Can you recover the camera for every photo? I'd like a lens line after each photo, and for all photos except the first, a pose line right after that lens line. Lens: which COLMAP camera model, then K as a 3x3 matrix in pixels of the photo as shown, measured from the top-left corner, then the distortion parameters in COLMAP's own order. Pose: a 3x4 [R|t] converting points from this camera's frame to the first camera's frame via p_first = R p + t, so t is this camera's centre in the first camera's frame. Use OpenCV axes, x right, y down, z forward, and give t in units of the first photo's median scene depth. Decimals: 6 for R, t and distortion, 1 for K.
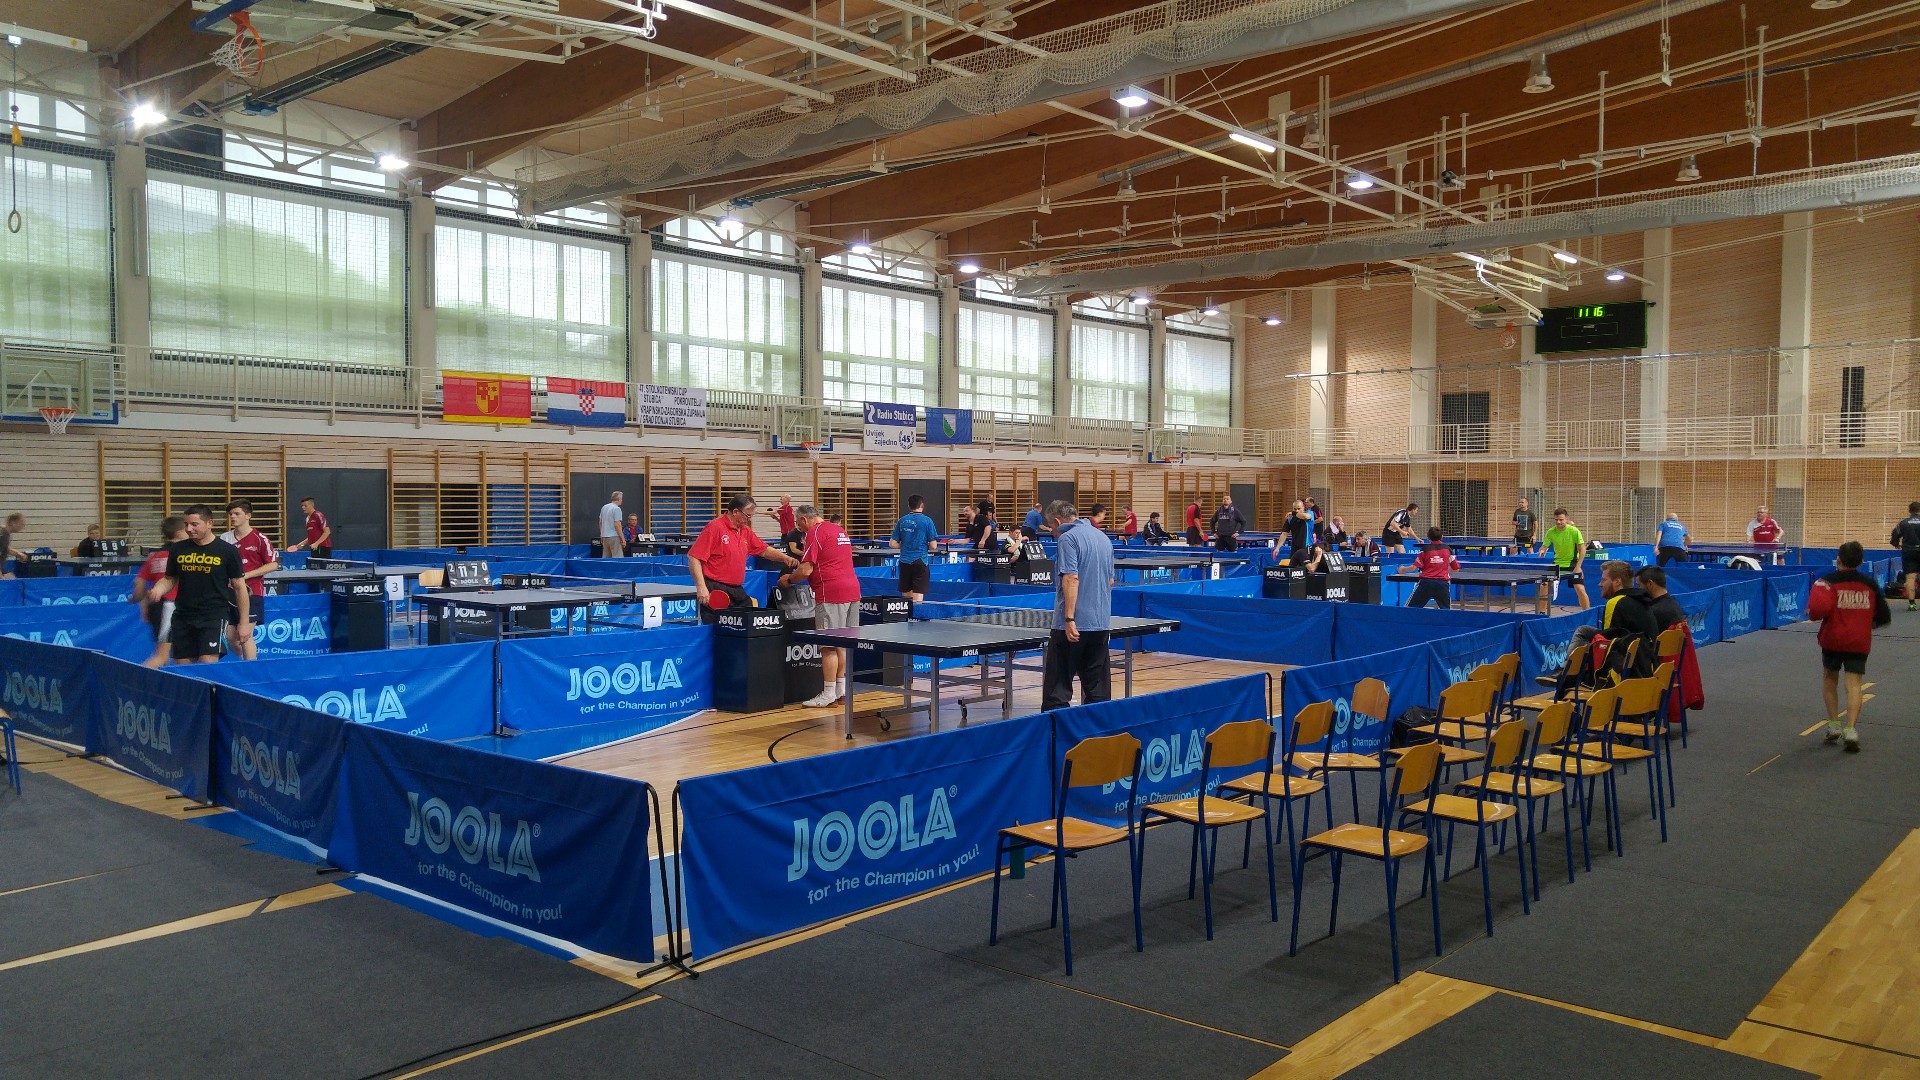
lens RADIAL K [[1448.8, 0, 968.5], [0, 1448.8, 531.8], [0, 0, 1]] dist [0.011417, 0.022824]
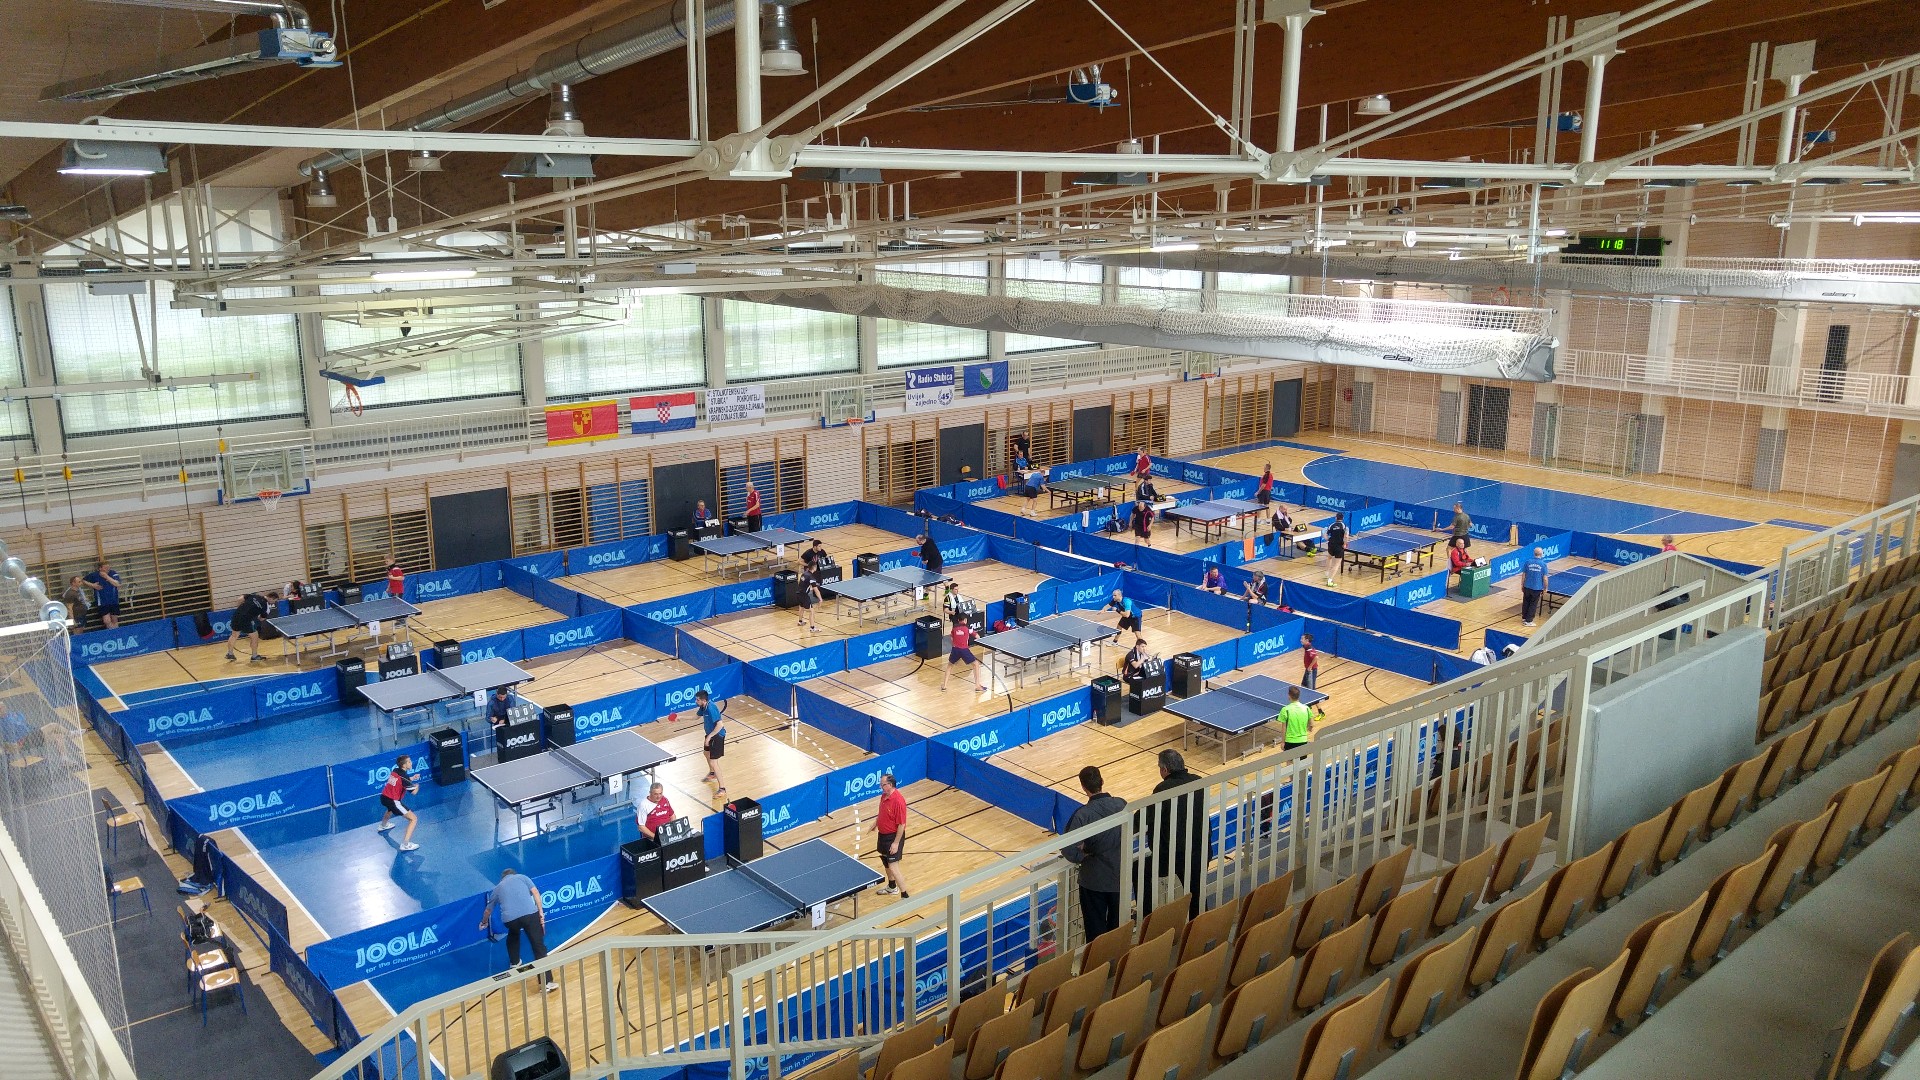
lens RADIAL K [[1448.8, 0, 963.8], [0, 1448.8, 502.8], [0, 0, 1]] dist [0.011417, 0.022824]
pose [[0.990397, 0.026265, -0.135732, 0.149808], [-0.000618, 0.982619, 0.185631, -0.221759], [0.138248, -0.183764, 0.973200, -0.177816]]
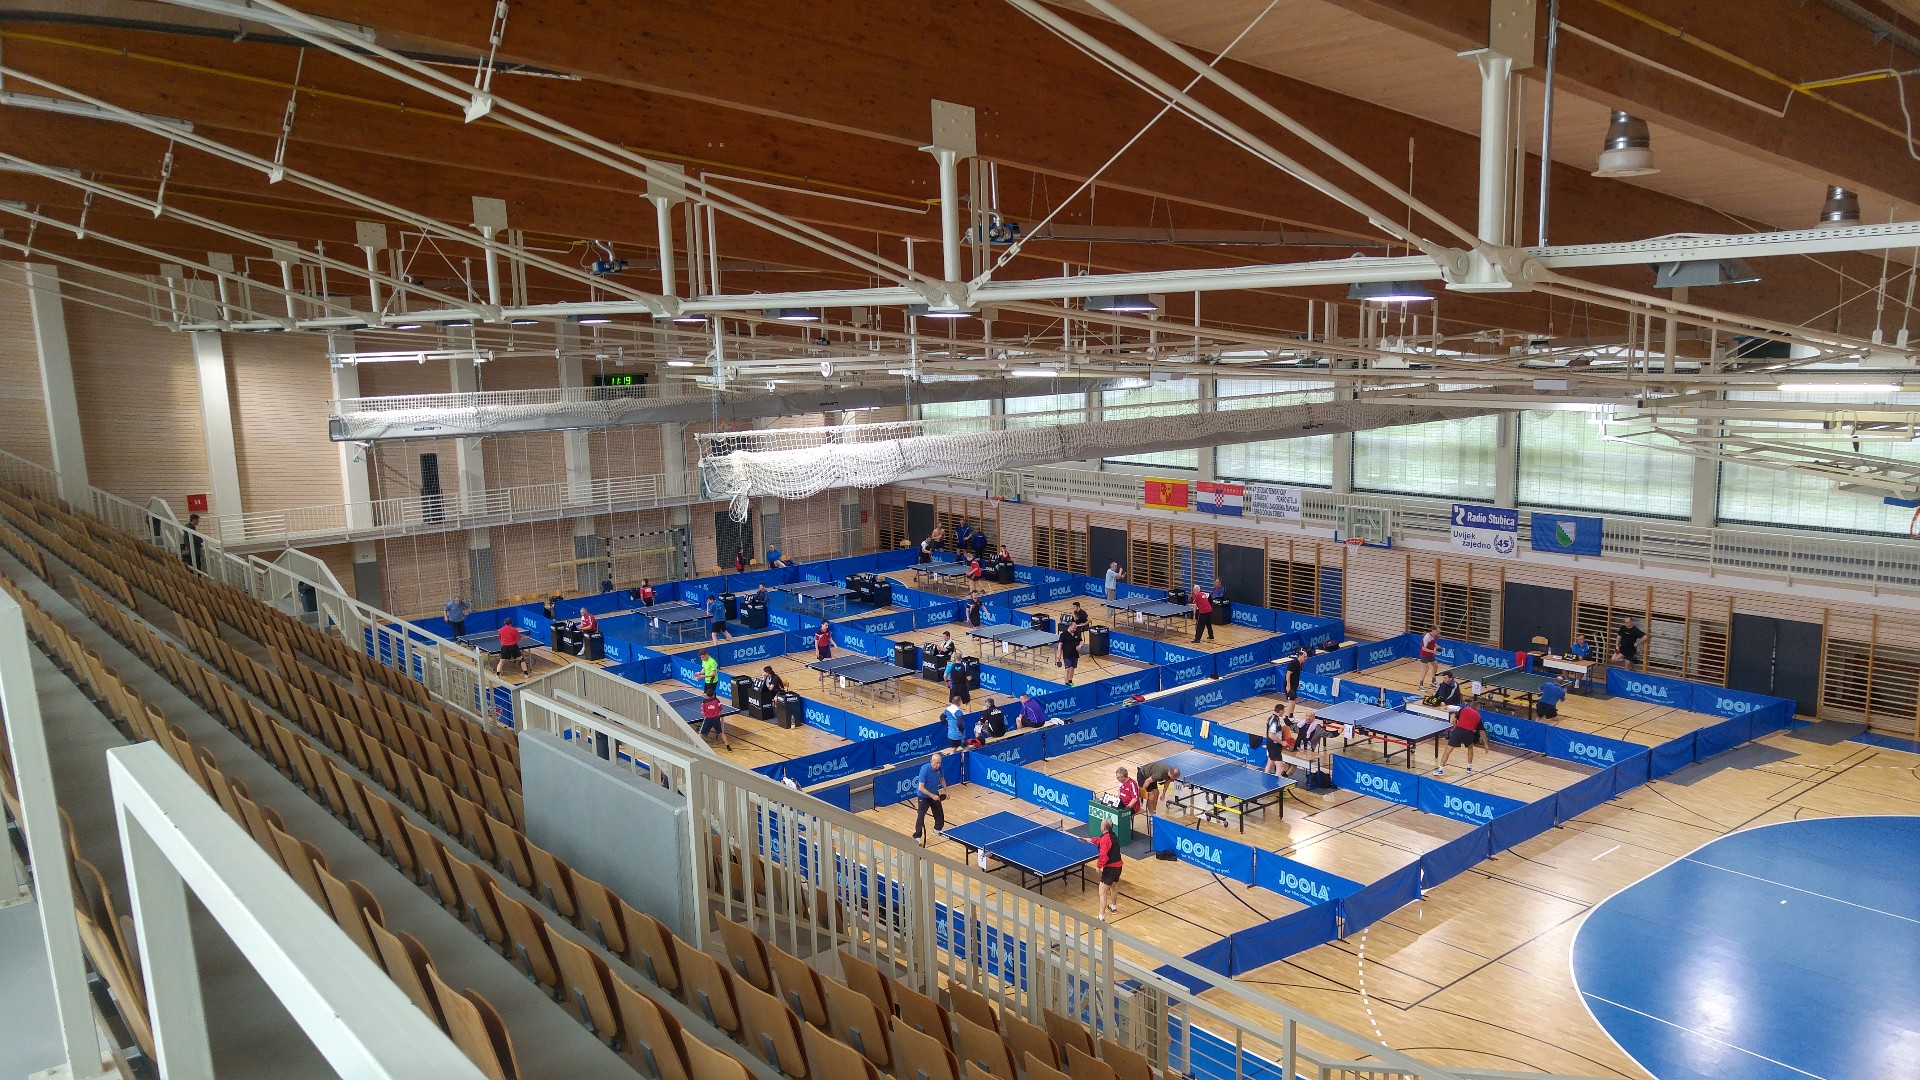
lens RADIAL K [[1418.4, 0, 994.1], [0, 1418.4, 572.1], [0, 0, 1]] dist [0.022442, -0.025927]
pose [[-0.162931, 0.171970, -0.971535, 1.085677], [0.002244, 0.984755, 0.173933, -0.242336], [0.986635, 0.026159, -0.160833, 0.911060]]
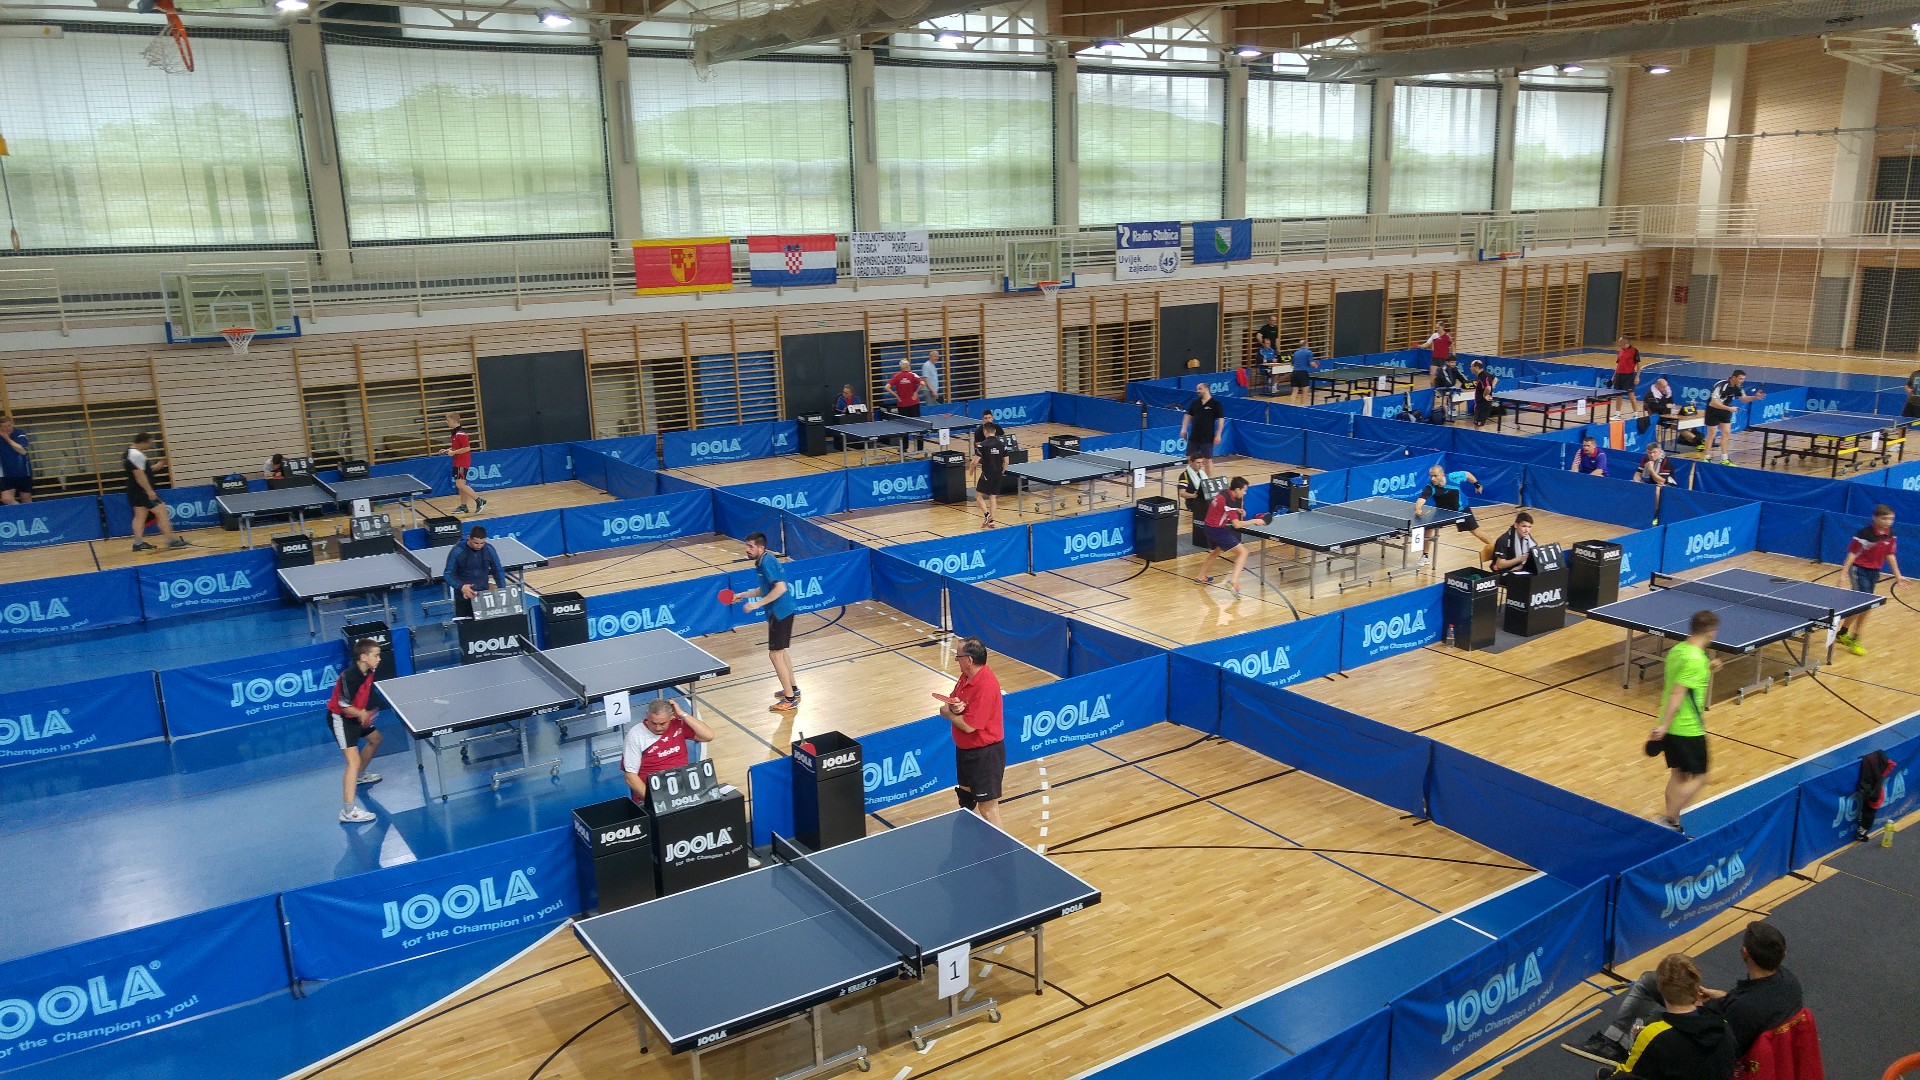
lens RADIAL K [[1448.8, 0, 978.7], [0, 1448.8, 565.3], [0, 0, 1]] dist [0.011417, 0.022824]
pose [[0.965685, 0.040308, -0.256568, 0.090738], [0.017985, 0.975132, 0.220893, -0.091533], [0.259092, -0.217927, 0.940946, 0.097698]]
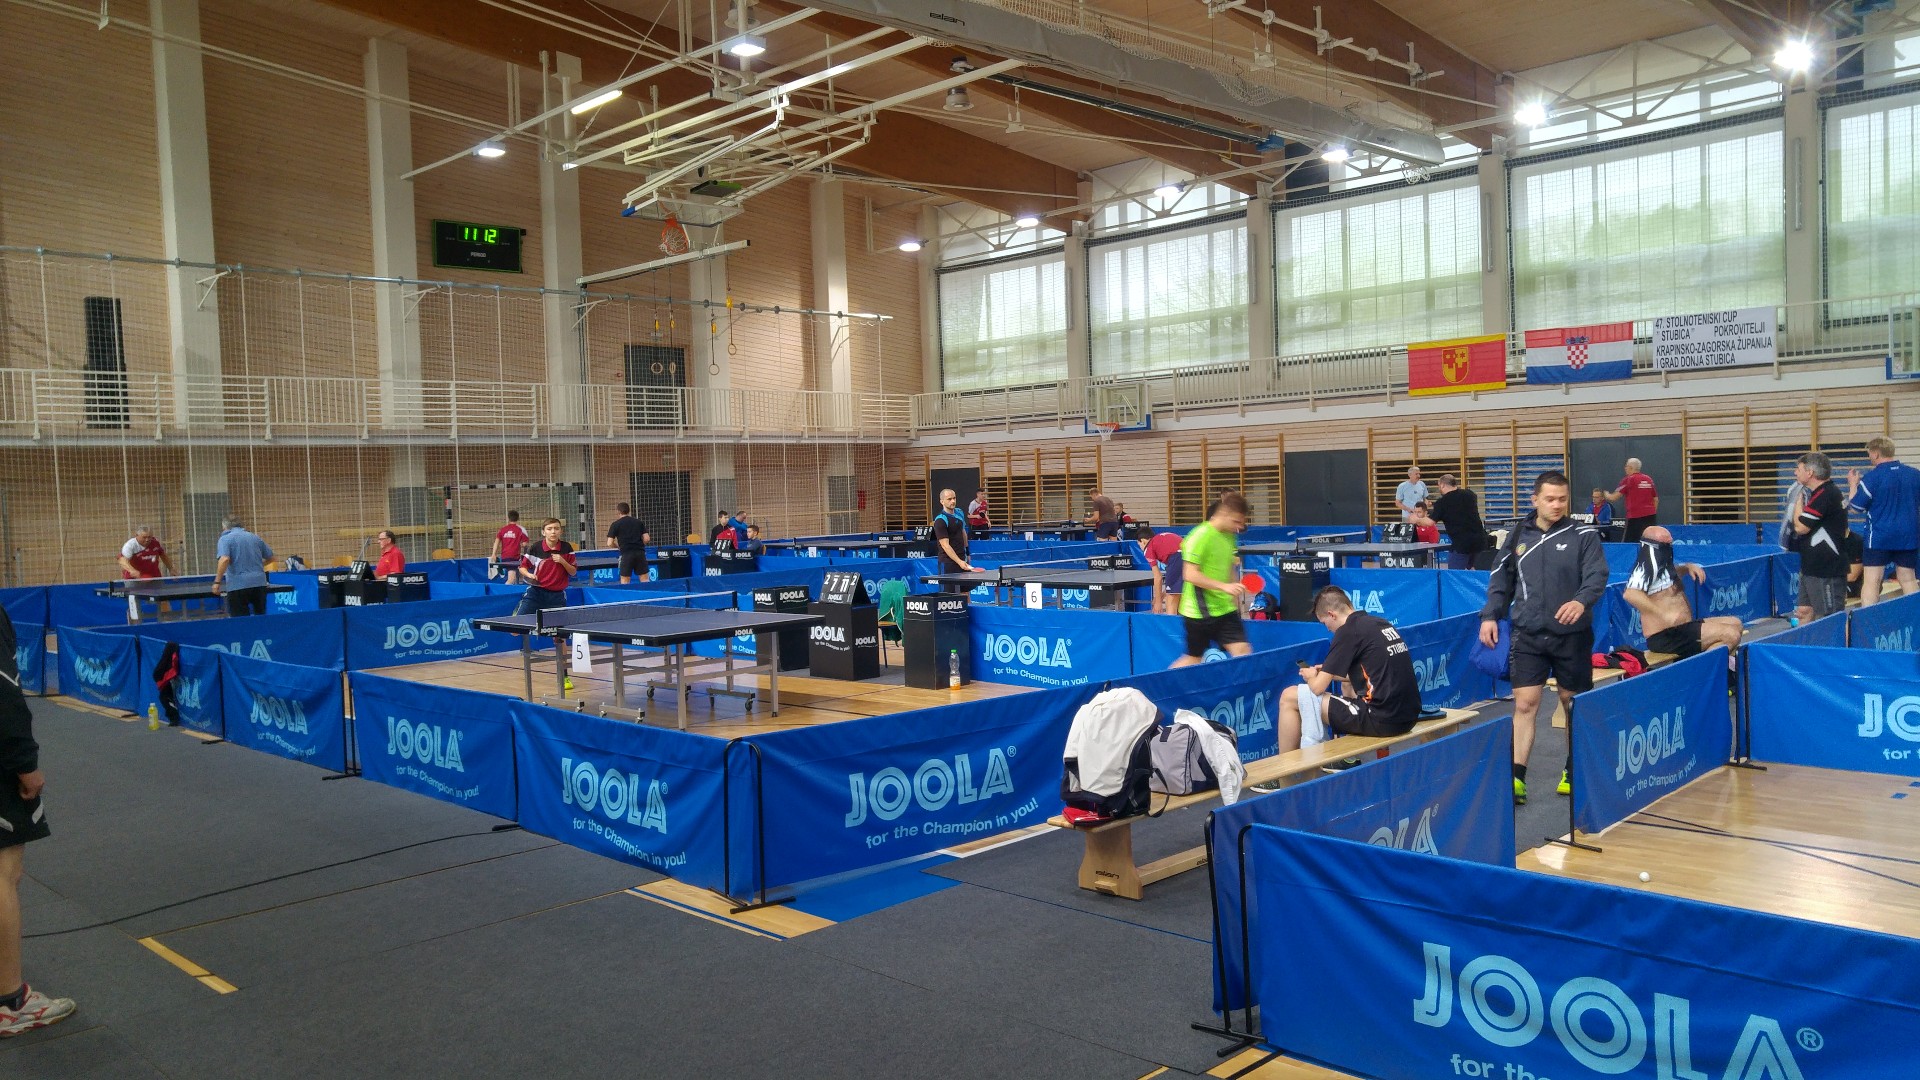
lens RADIAL K [[1448.8, 0, 991.8], [0, 1448.8, 529.5], [0, 0, 1]] dist [0.011417, 0.022824]
pose [[-0.072795, 0.031781, -0.996840, 0.535903], [0.011033, 0.999457, 0.031058, -0.016259], [0.997286, -0.008737, -0.073106, 0.655434]]
